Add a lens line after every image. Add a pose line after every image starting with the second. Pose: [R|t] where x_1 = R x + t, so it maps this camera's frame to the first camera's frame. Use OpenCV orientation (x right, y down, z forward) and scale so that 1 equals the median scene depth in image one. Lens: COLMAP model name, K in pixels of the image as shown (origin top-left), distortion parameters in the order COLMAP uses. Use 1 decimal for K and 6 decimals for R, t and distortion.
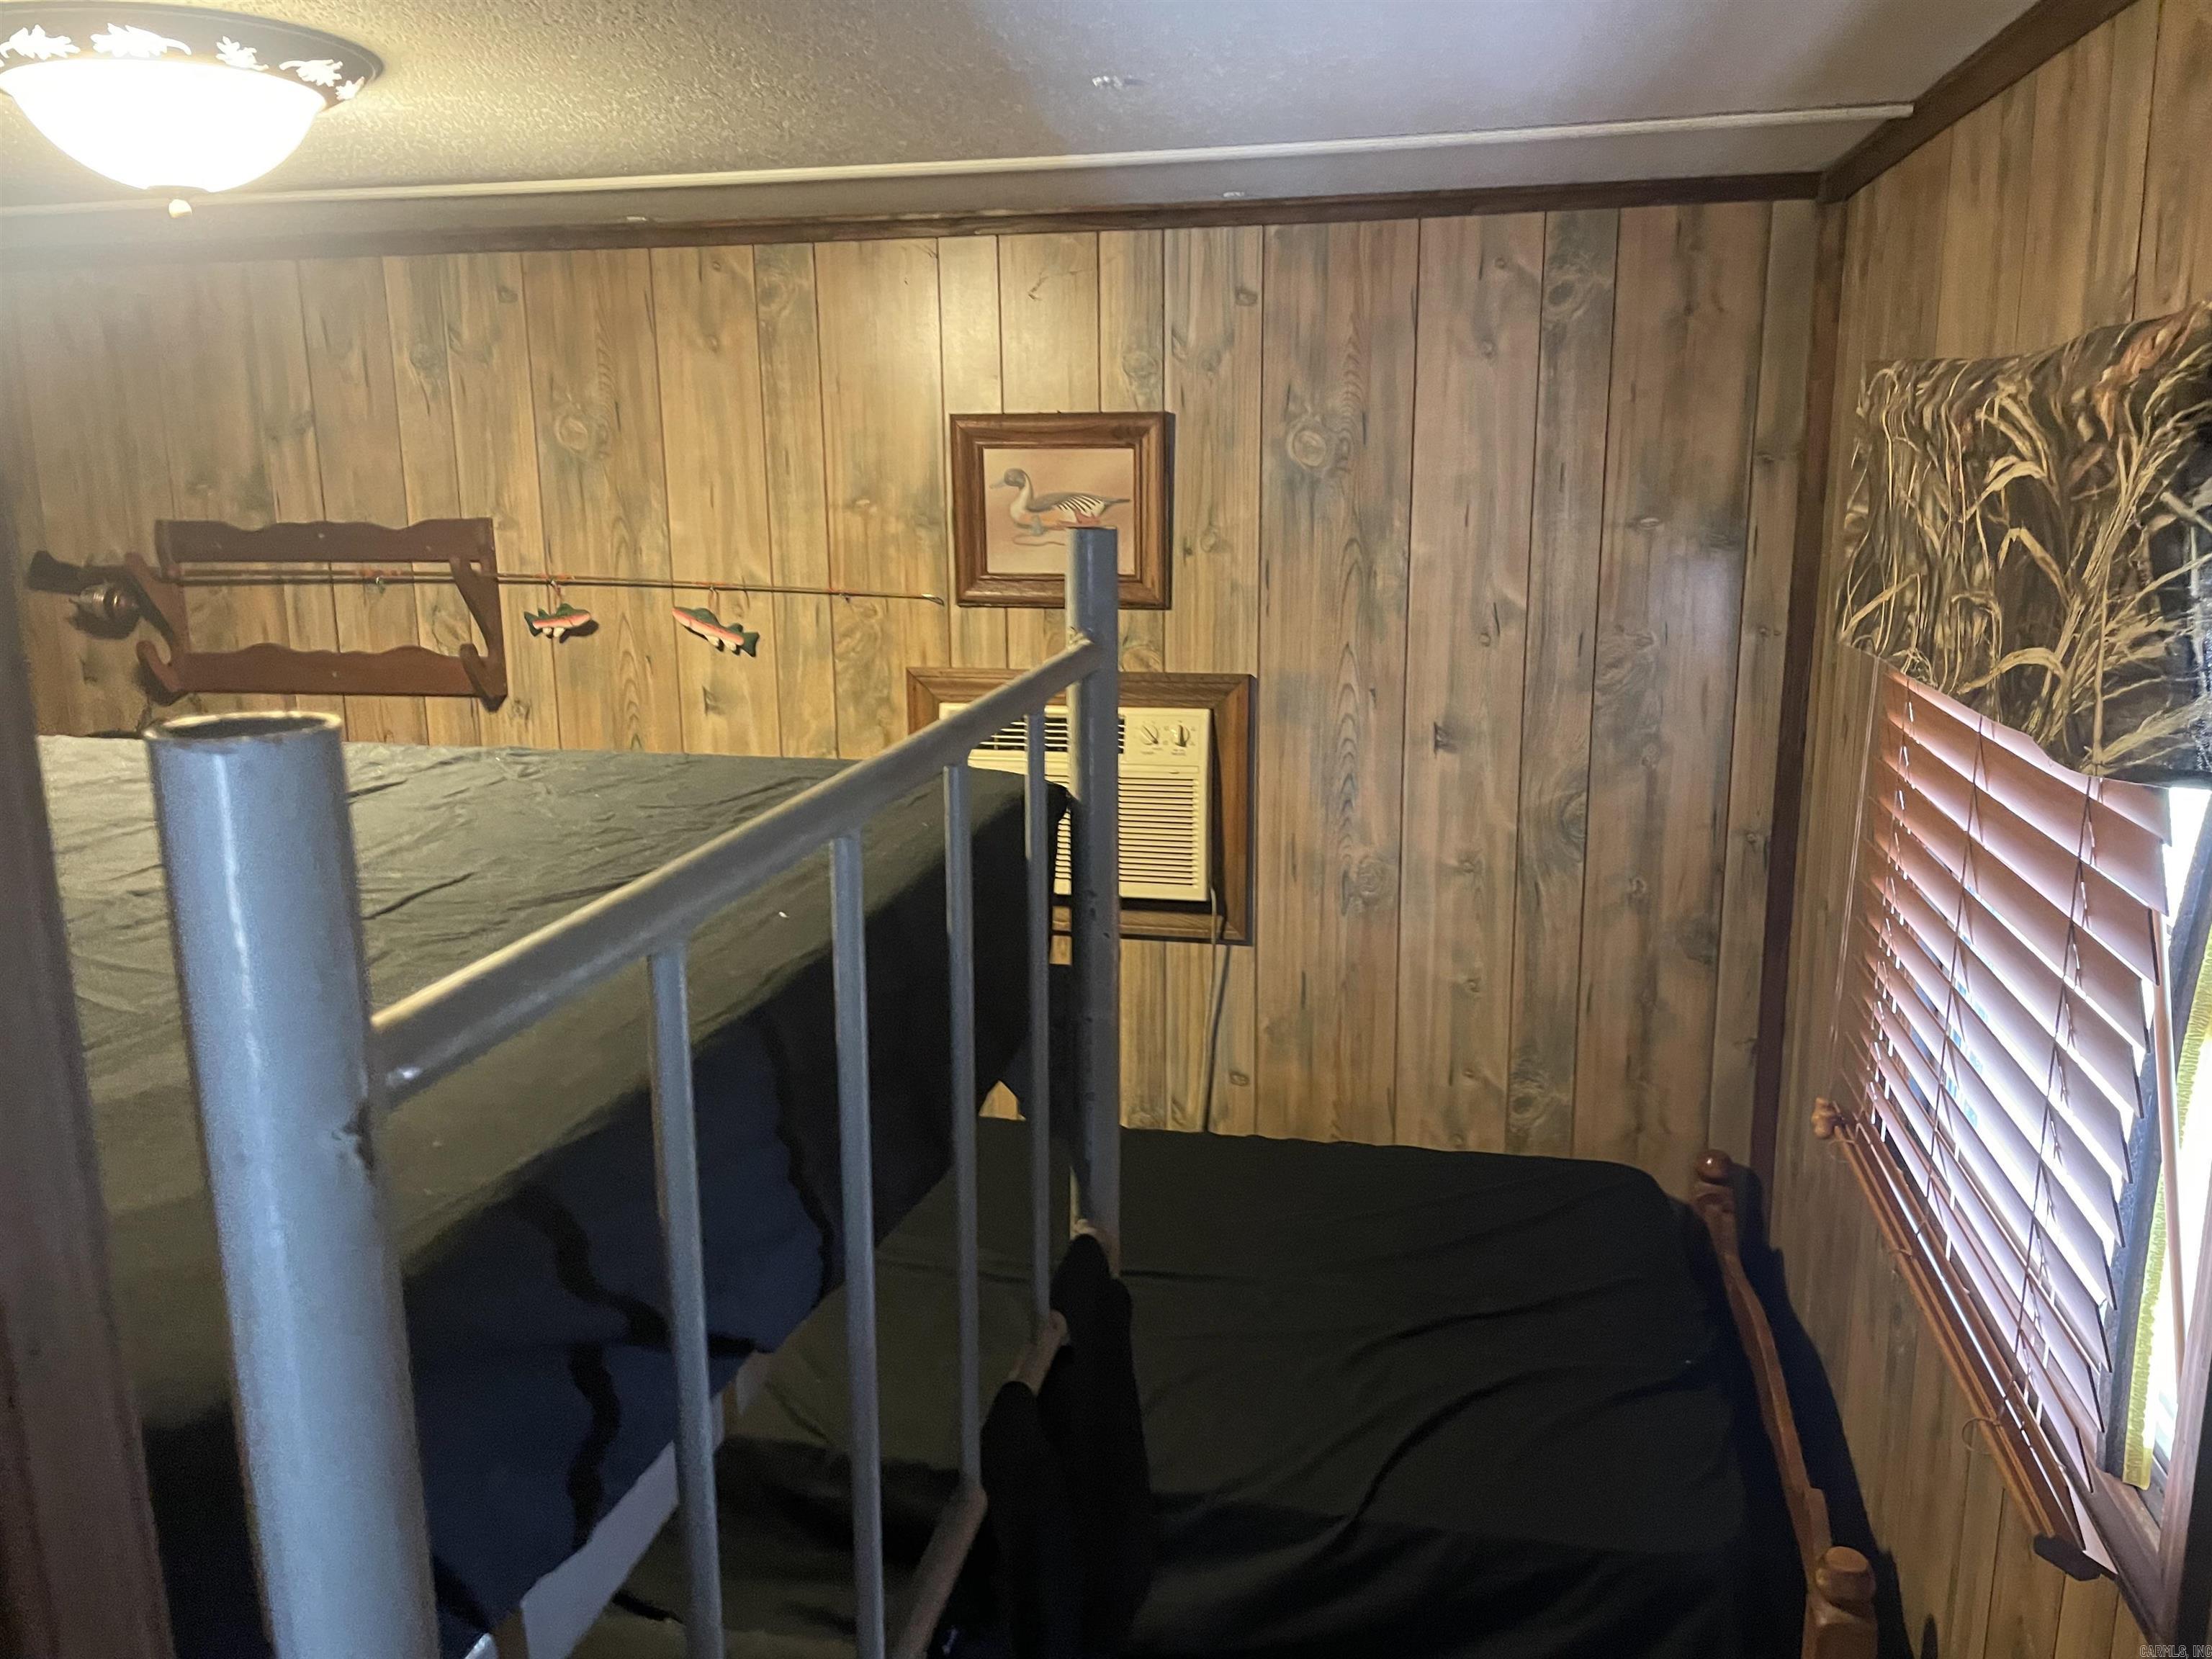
lens RADIAL K [[1655.8, 0, 1085.7], [0, 1655.8, 770.1], [0, 0, 1]] dist [0.083658, -0.102839]
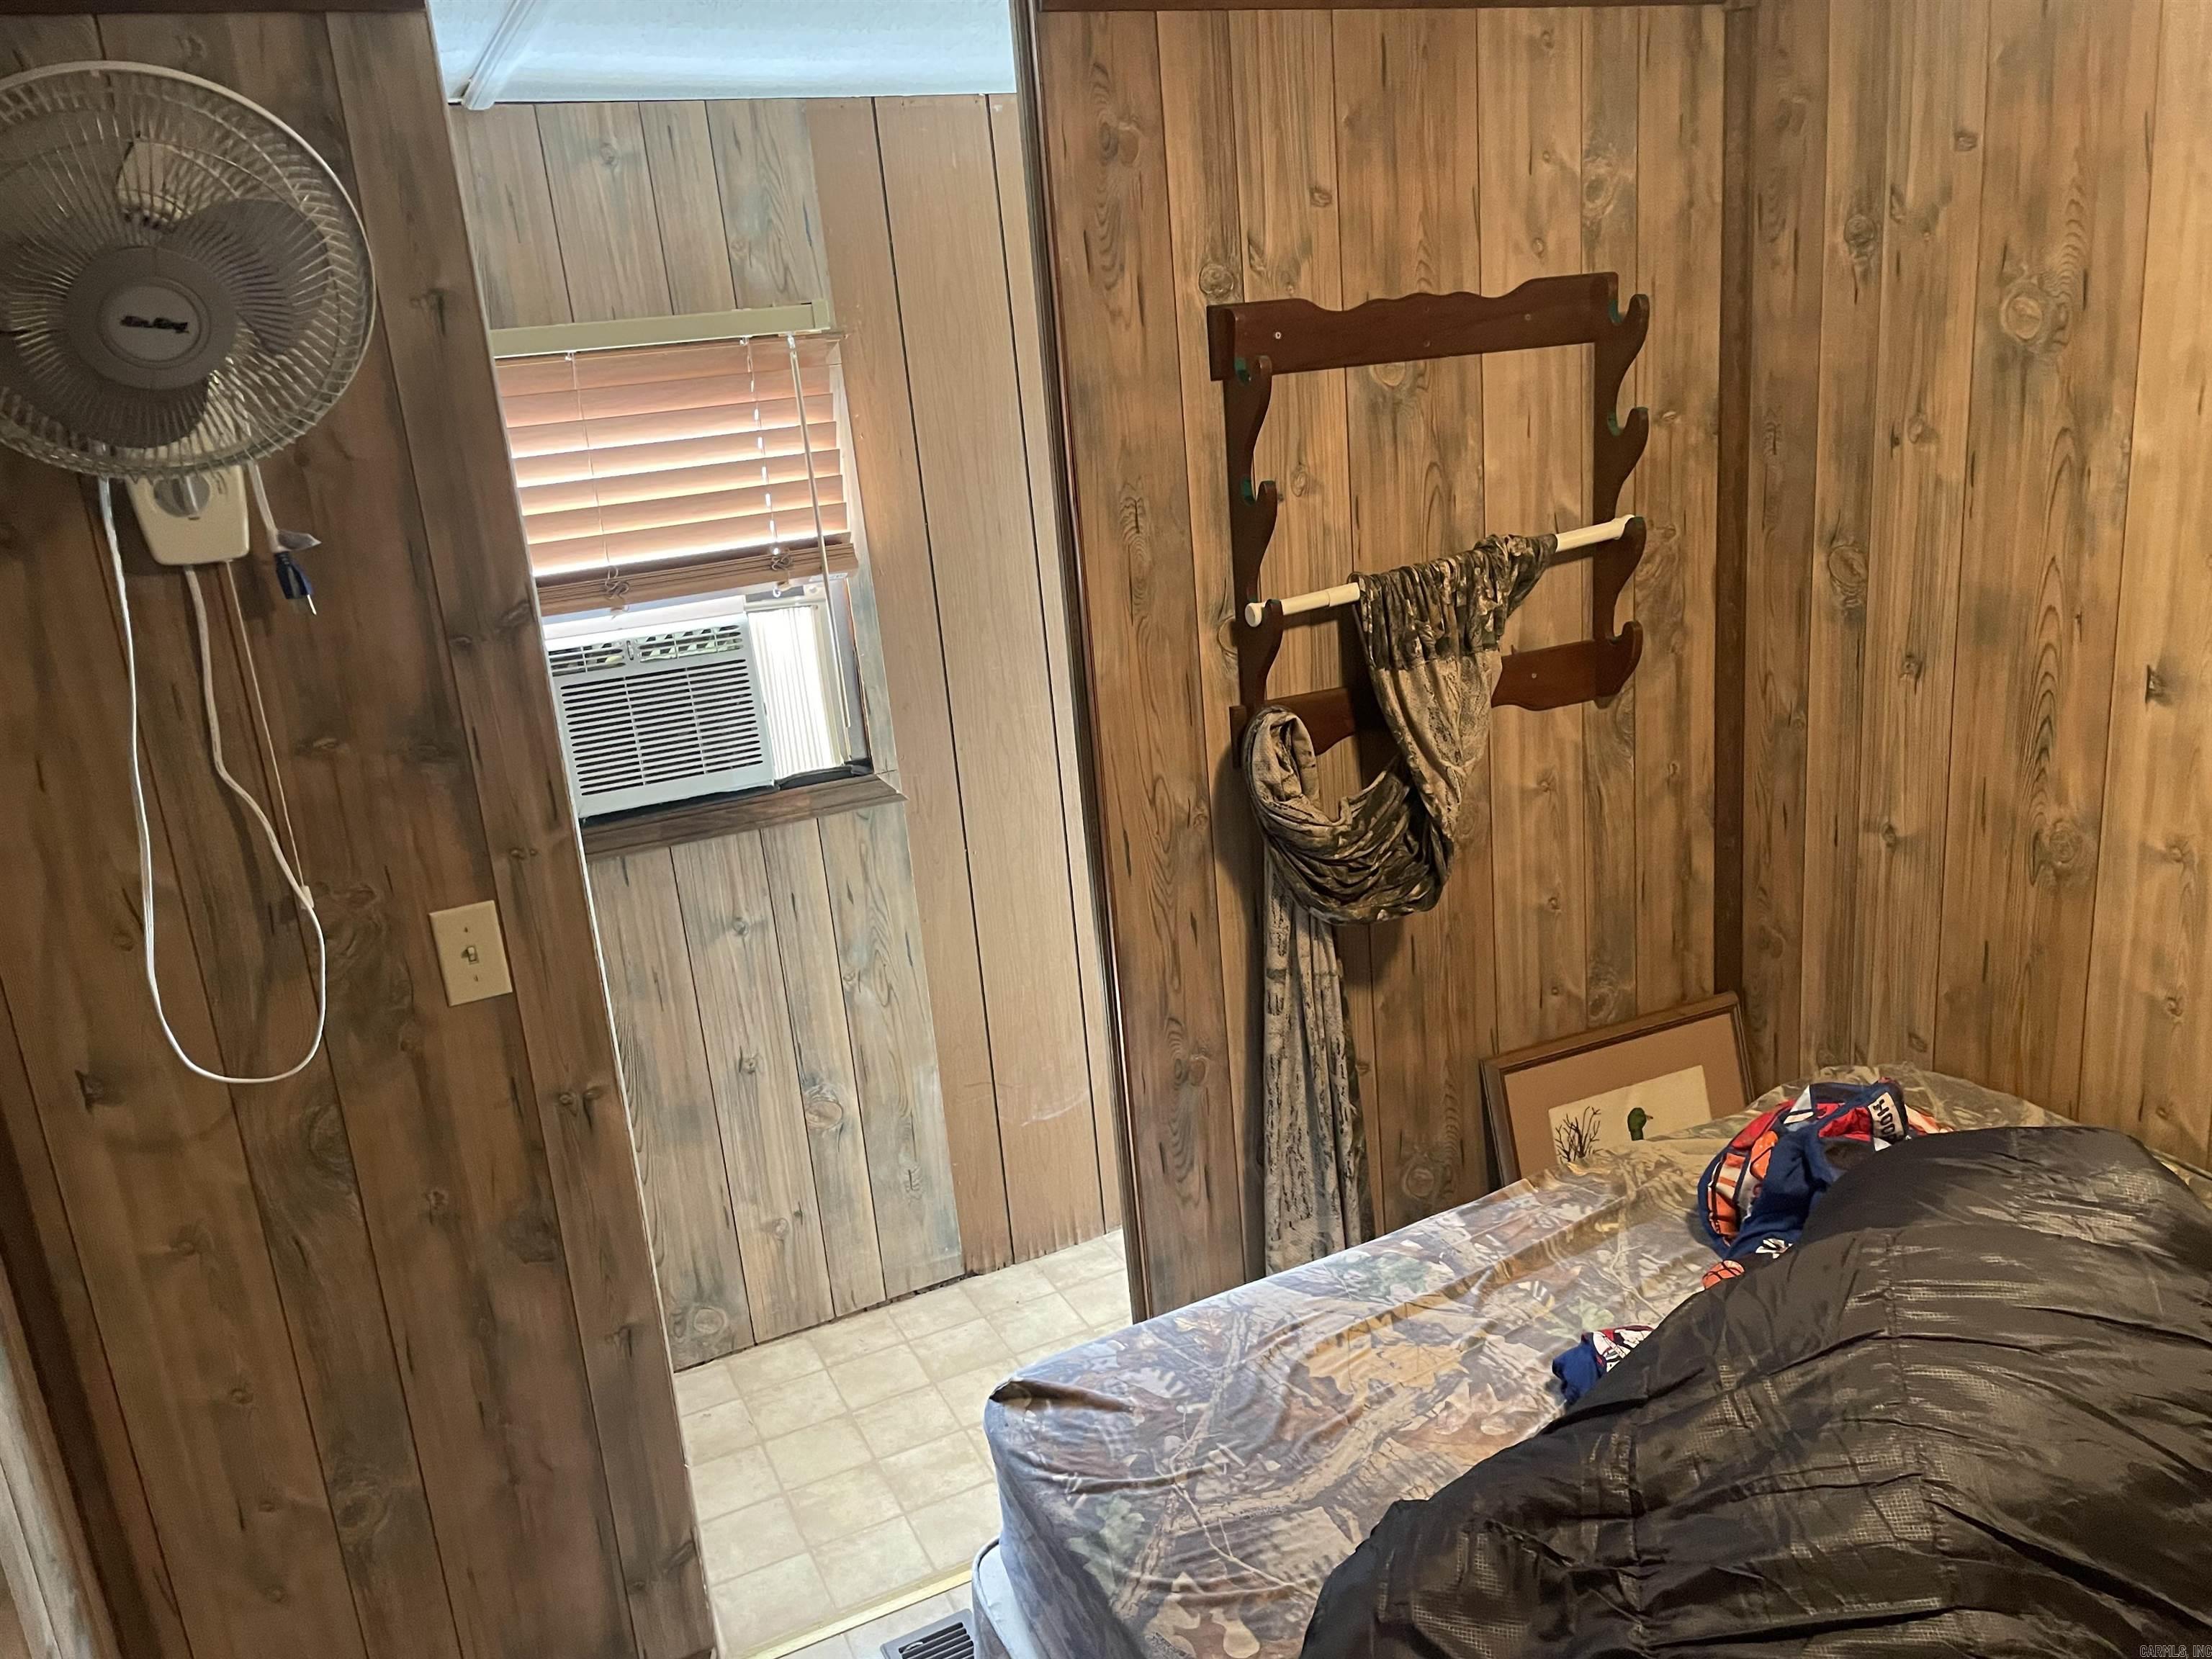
lens RADIAL K [[1655.8, 0, 1087.3], [0, 1655.8, 822.3], [0, 0, 1]] dist [0.083658, -0.102839]
pose [[0.580884, 0.187652, -0.792061, 0.565240], [-0.099934, 0.982144, 0.159395, -0.032283], [0.807829, -0.013436, 0.589264, 0.119291]]
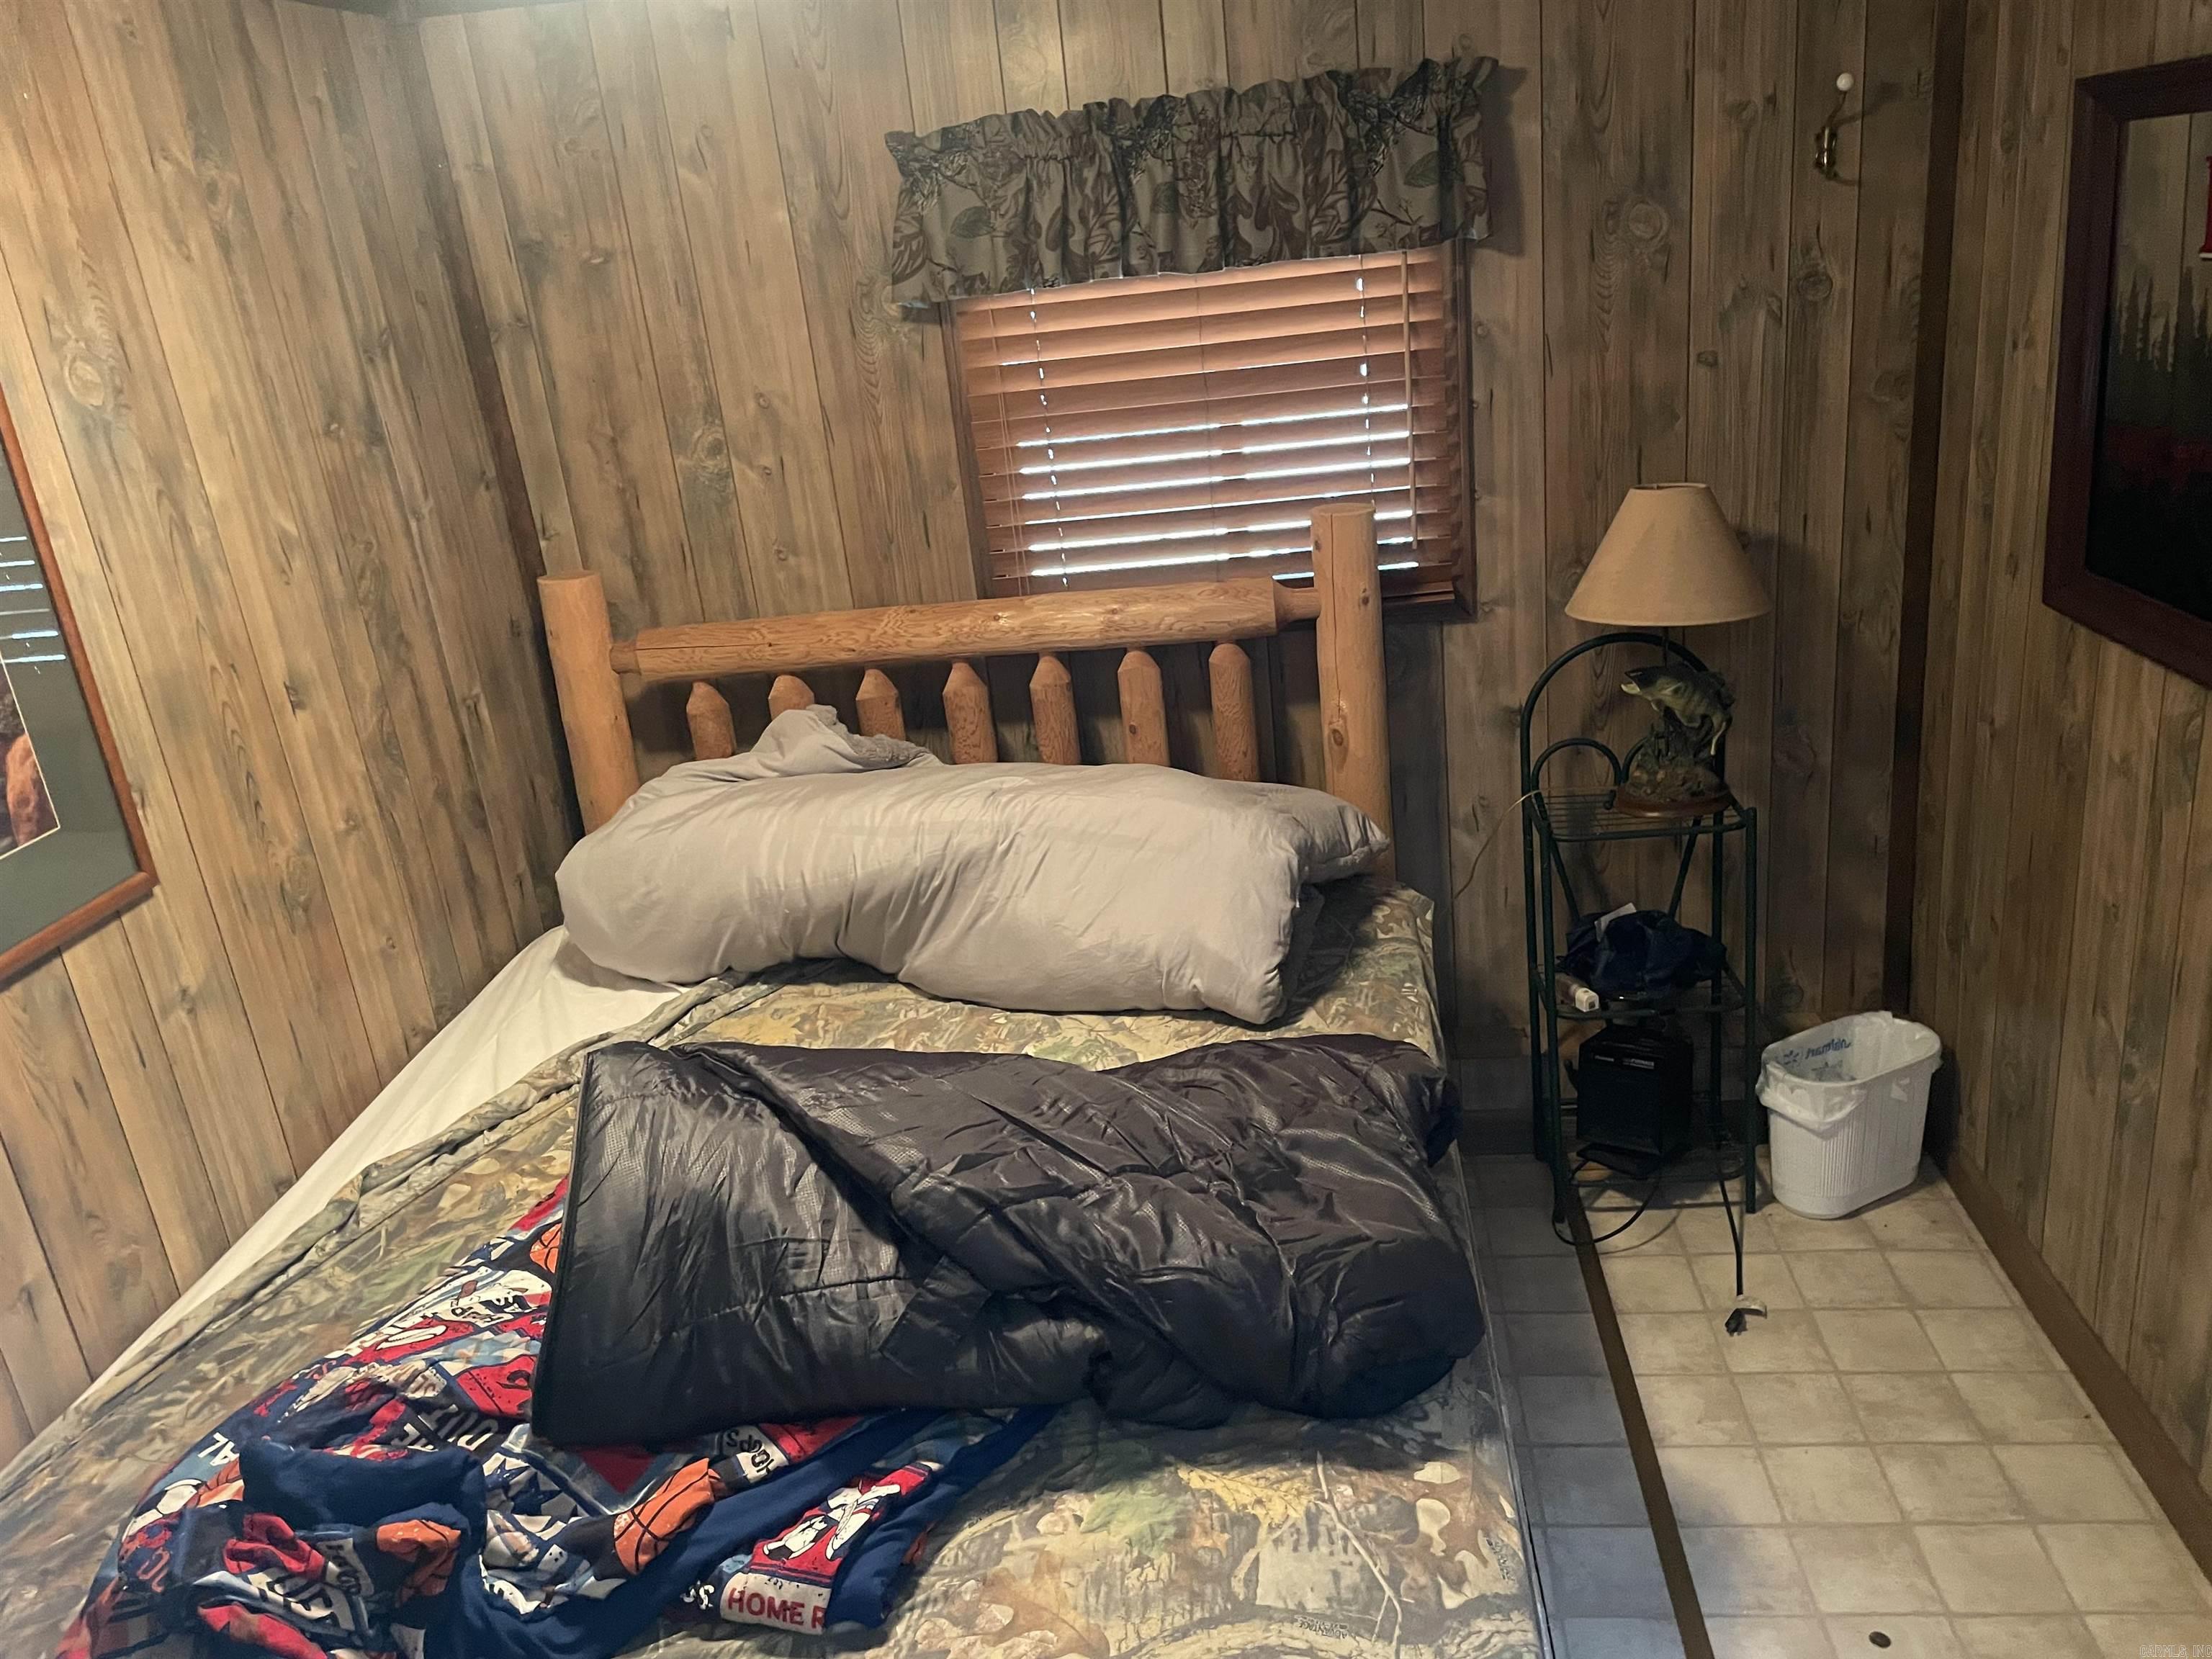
lens RADIAL K [[1655.8, 0, 1105.4], [0, 1655.8, 840.1], [0, 0, 1]] dist [0.083658, -0.102839]
pose [[-0.105095, -0.320577, 0.941374, -0.705608], [0.324370, 0.883795, 0.337181, -0.114117], [-0.940074, 0.340789, 0.011103, 0.606569]]
